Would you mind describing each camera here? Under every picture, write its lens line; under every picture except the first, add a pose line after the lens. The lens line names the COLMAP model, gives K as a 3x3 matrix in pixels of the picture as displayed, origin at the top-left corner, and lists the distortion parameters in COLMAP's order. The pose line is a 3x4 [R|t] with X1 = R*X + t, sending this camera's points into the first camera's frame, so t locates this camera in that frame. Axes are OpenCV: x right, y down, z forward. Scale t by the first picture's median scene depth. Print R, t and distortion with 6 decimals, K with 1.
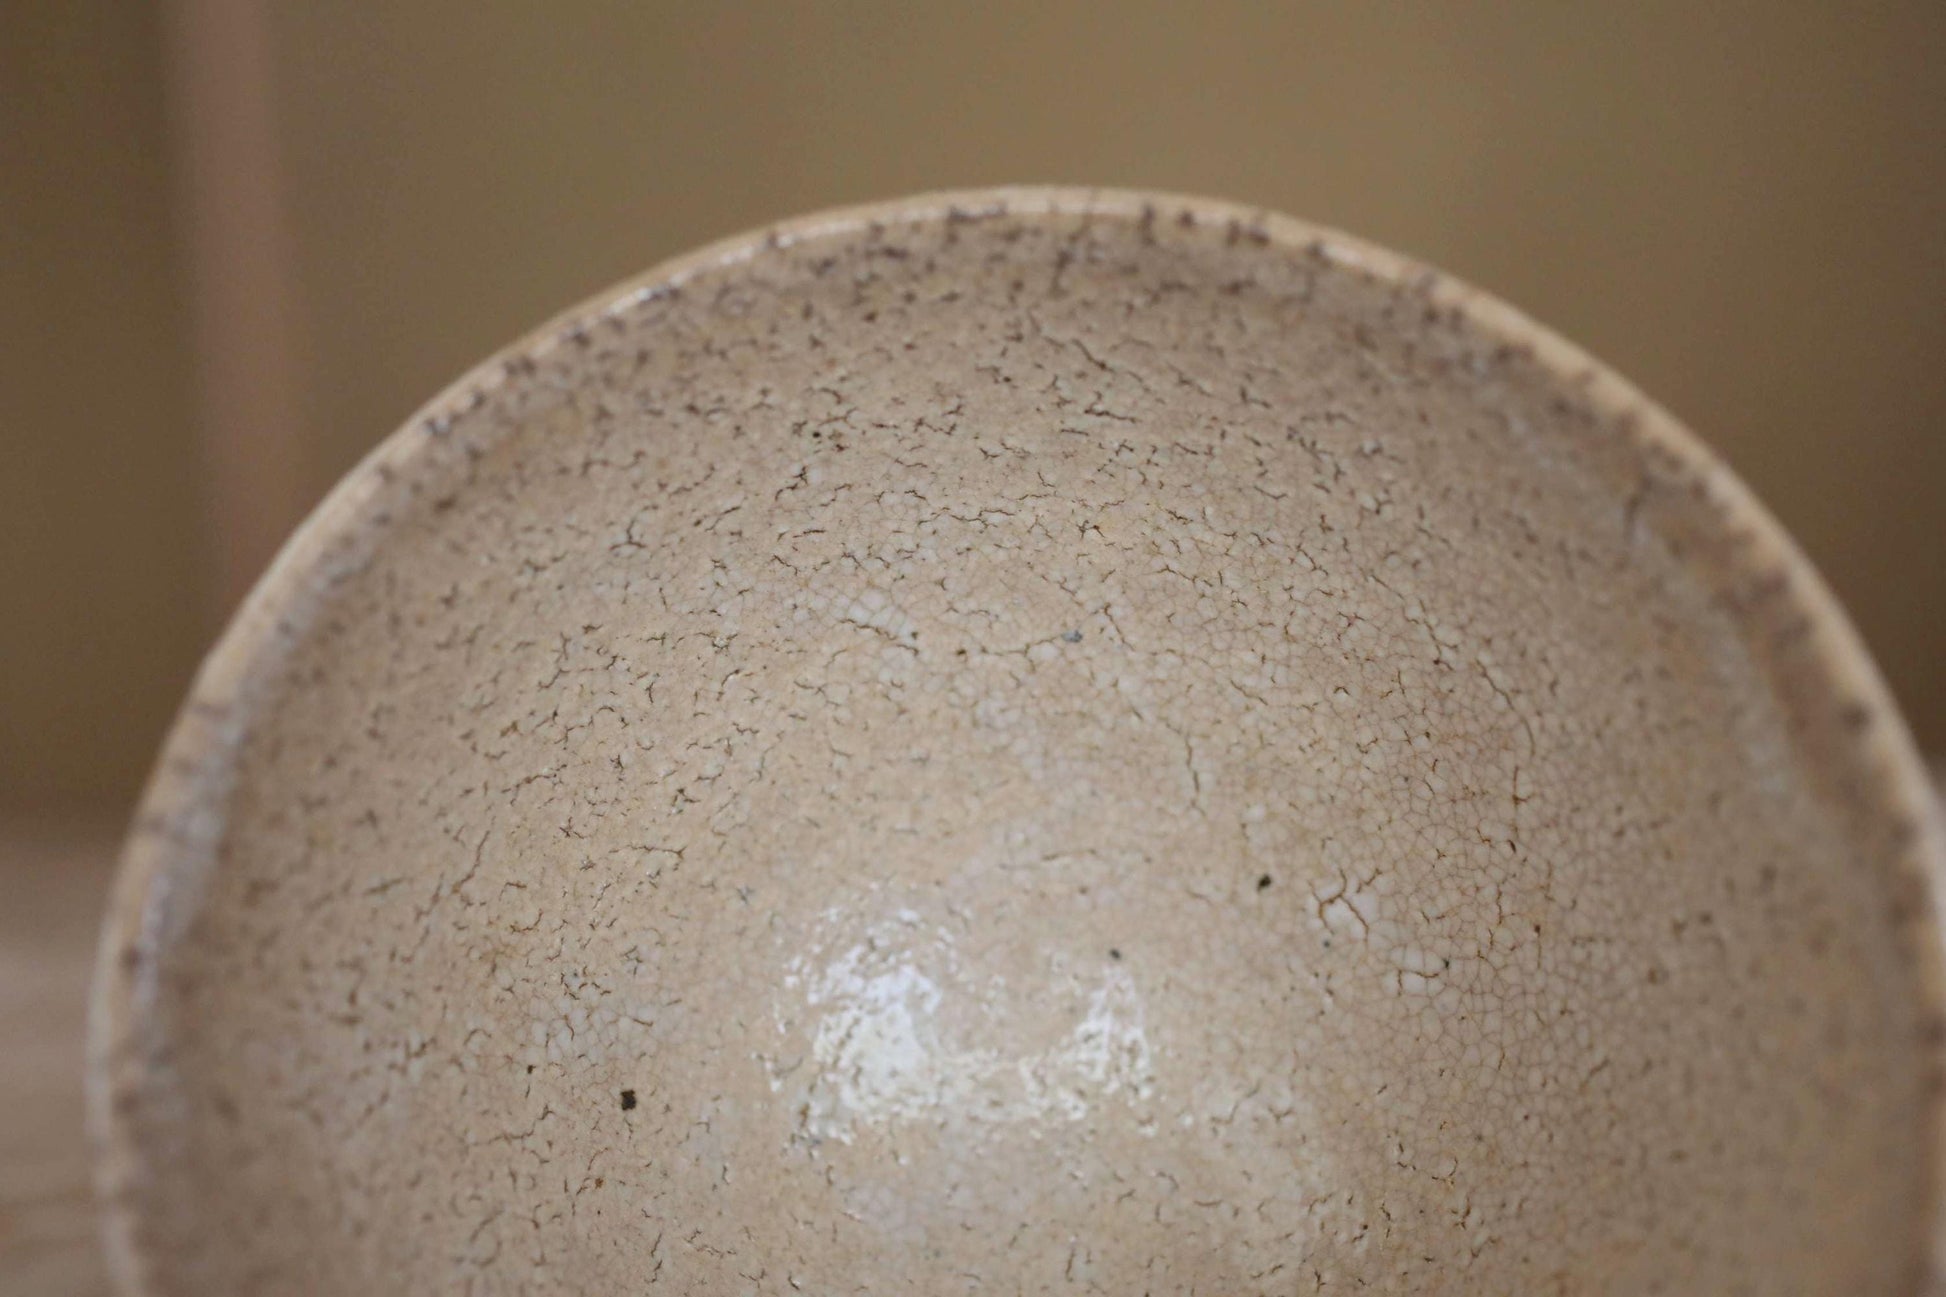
lens RADIAL K [[3365.6, 0, 973.0], [0, 3365.6, 648.5], [0, 0, 1]] dist [0.025786, 0.111961]
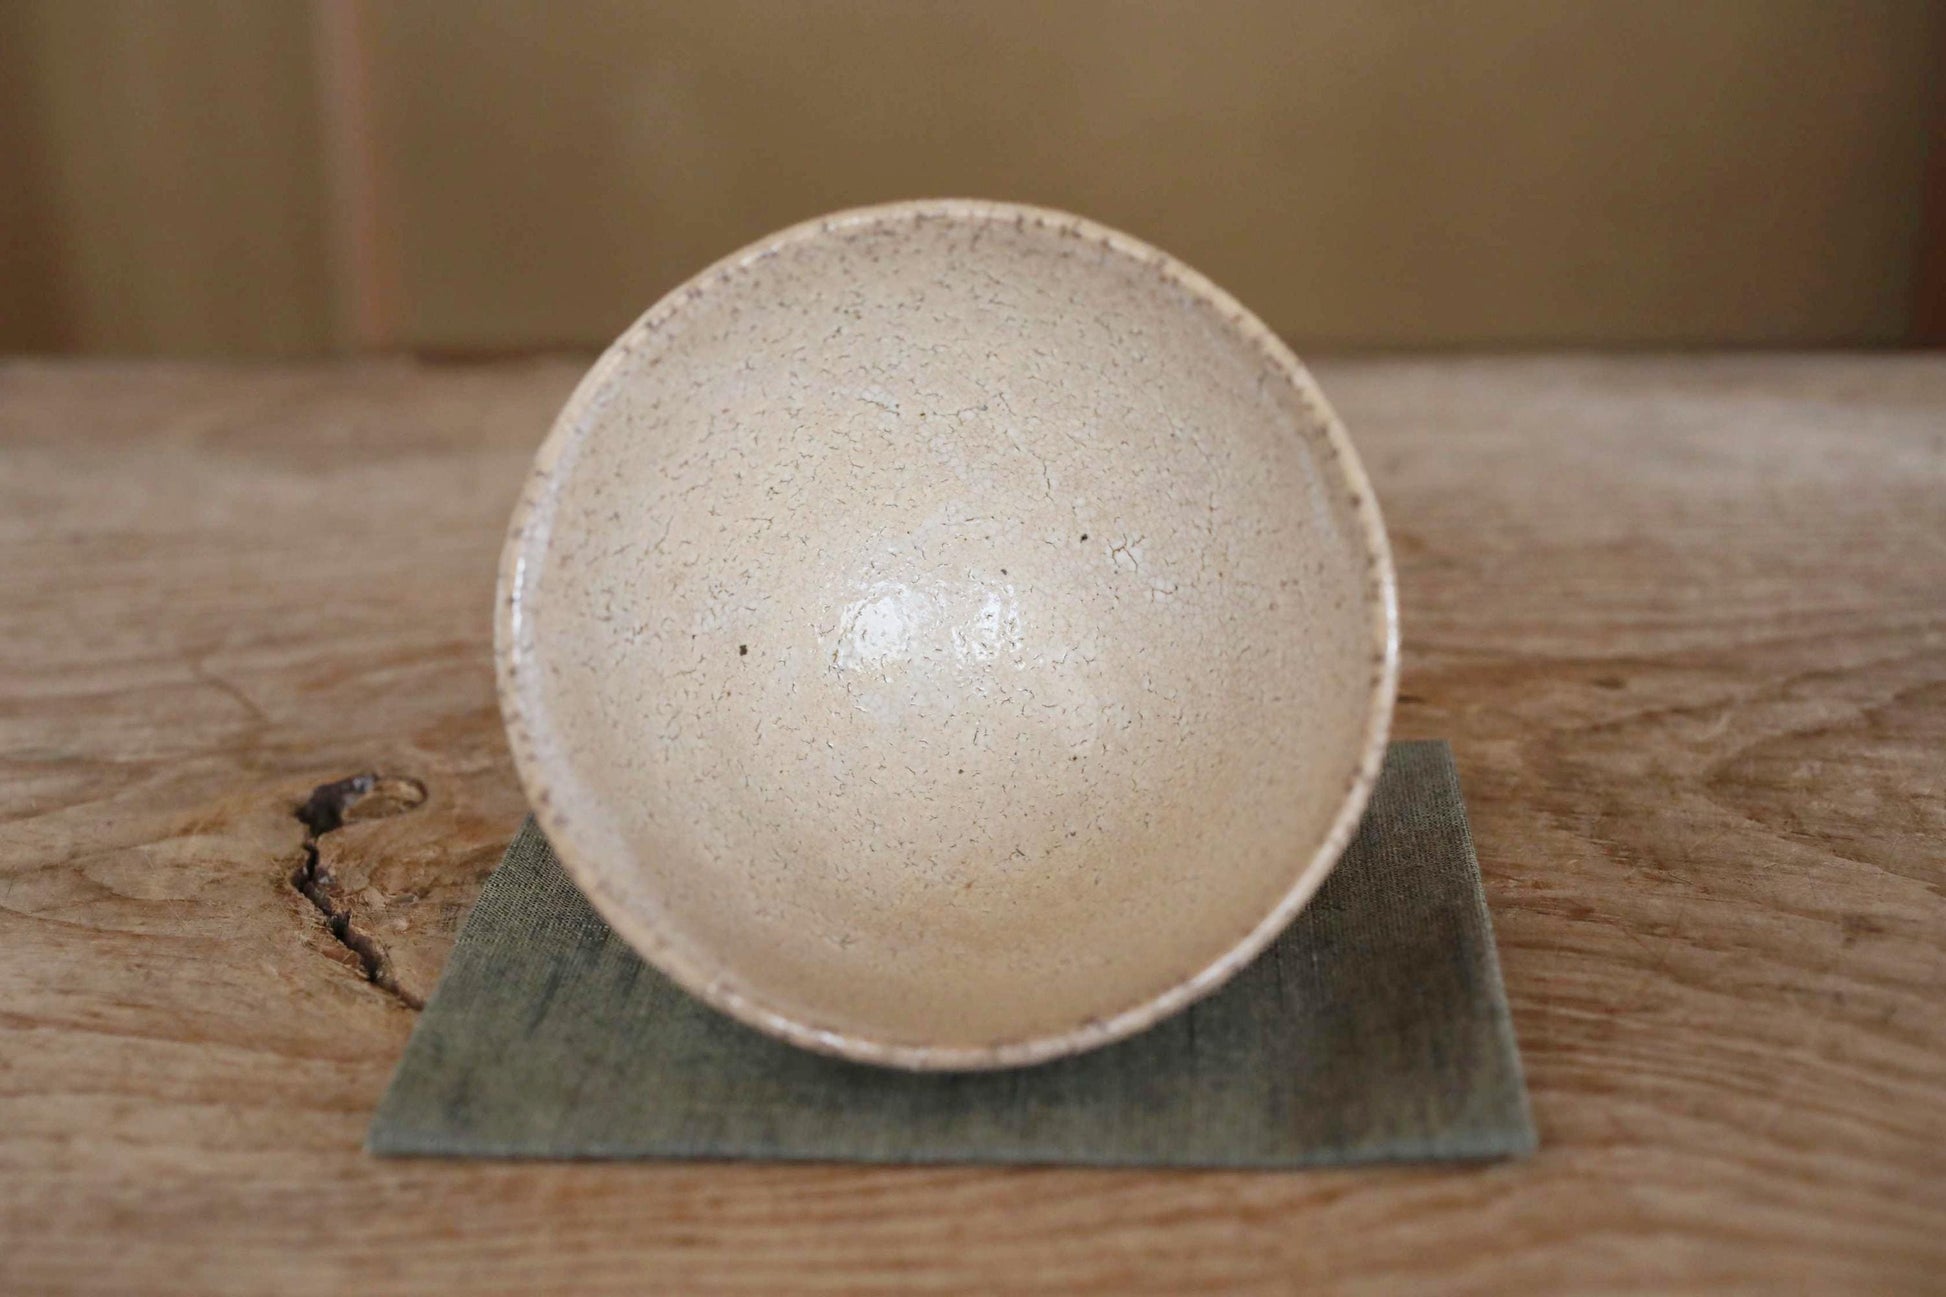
lens RADIAL K [[3365.6, 0, 973.0], [0, 3365.6, 648.5], [0, 0, 1]] dist [0.025786, 0.111961]
pose [[0.999845, 0.017524, 0.001673, 0.024228], [-0.017496, 0.978667, 0.204708, -0.261133], [0.001950, -0.204705, 0.978822, -0.868218]]
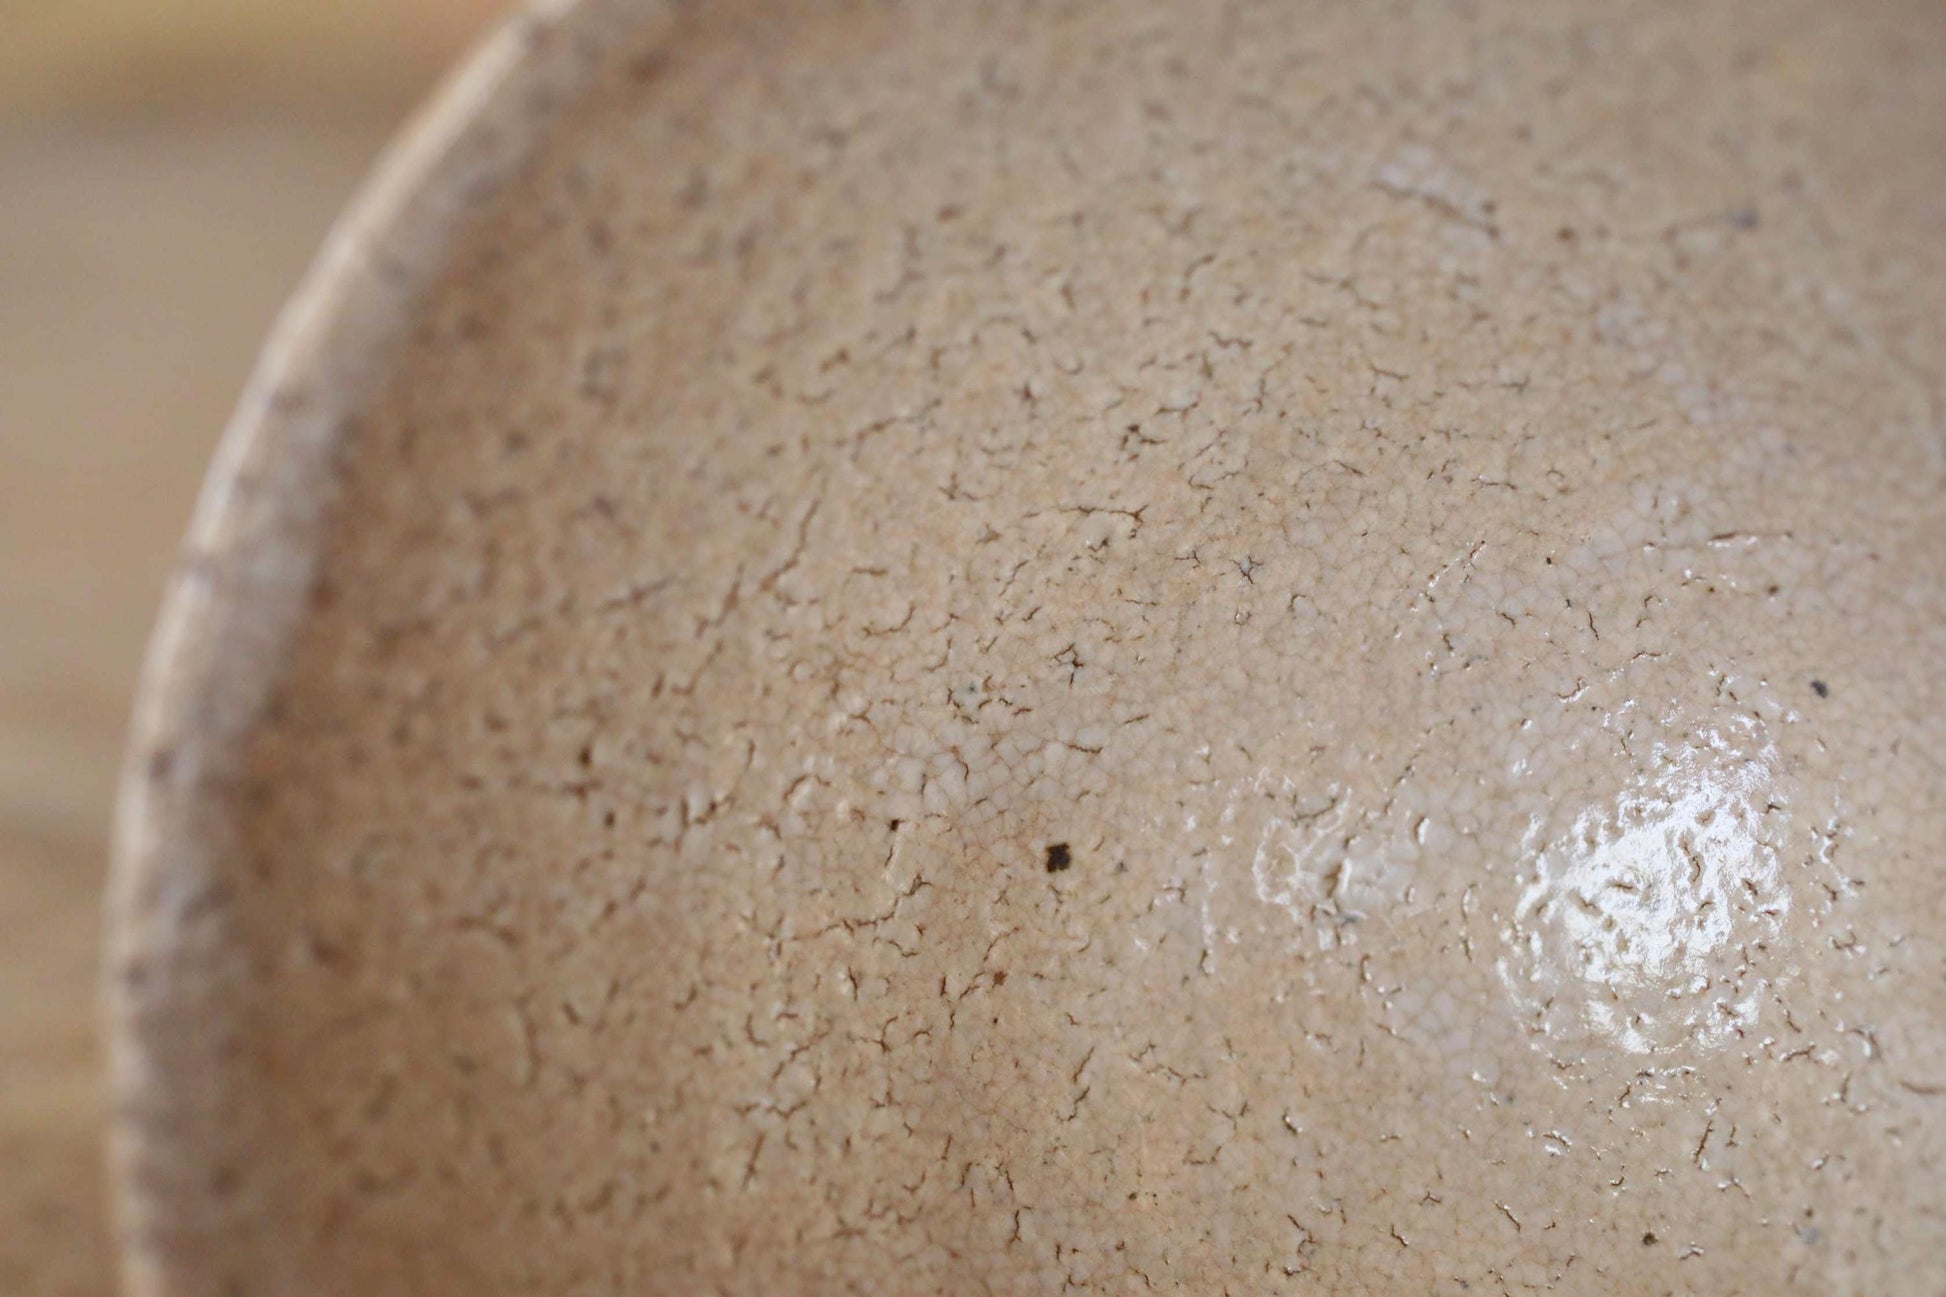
lens RADIAL K [[3365.6, 0, 973.0], [0, 3365.6, 648.5], [0, 0, 1]] dist [0.025786, 0.111961]
pose [[0.917297, 0.097162, -0.386169, 0.150926], [0.018839, 0.958100, 0.285814, -0.110782], [0.397759, -0.269452, 0.877031, 0.393728]]
